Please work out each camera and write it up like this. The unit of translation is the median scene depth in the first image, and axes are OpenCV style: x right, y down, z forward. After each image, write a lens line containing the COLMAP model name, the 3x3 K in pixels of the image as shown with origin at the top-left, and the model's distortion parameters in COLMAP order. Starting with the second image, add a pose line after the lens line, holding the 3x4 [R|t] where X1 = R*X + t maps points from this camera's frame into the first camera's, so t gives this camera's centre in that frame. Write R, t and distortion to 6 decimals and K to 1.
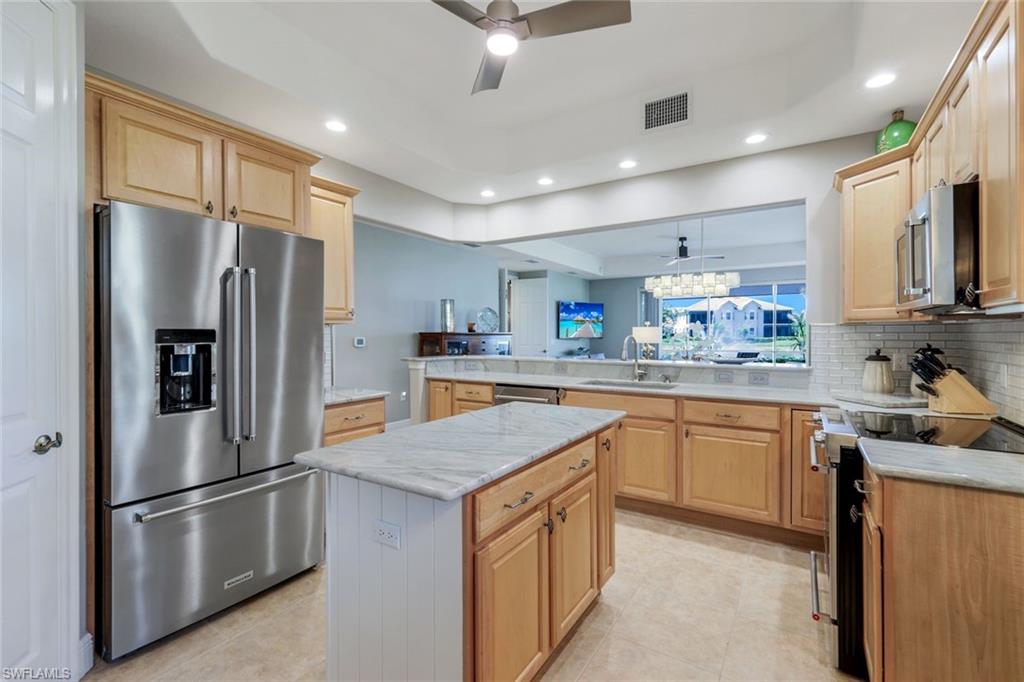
lens RADIAL K [[454.8, 0, 515.0], [0, 454.8, 337.1], [0, 0, 1]] dist [0.001924, 0.000174]
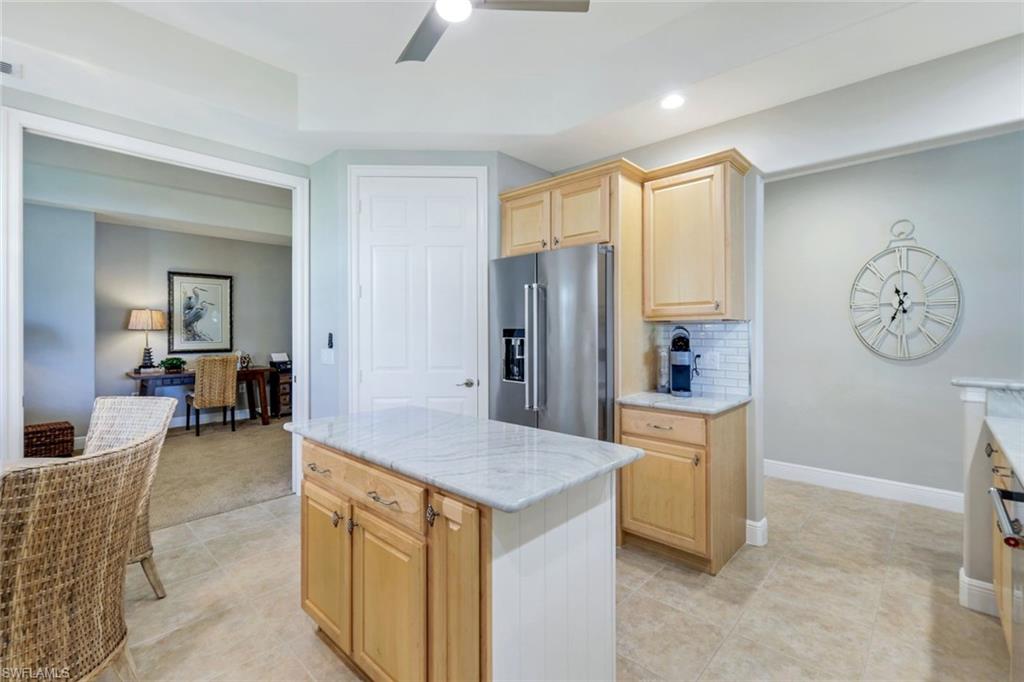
lens RADIAL K [[454.8, 0, 514.8], [0, 454.8, 330.5], [0, 0, 1]] dist [0.001924, 0.000174]
pose [[-0.174957, -0.000212, -0.984576, 0.762856], [-0.005358, 0.999985, 0.000737, -0.012608], [0.984561, 0.005404, -0.174956, 1.178997]]
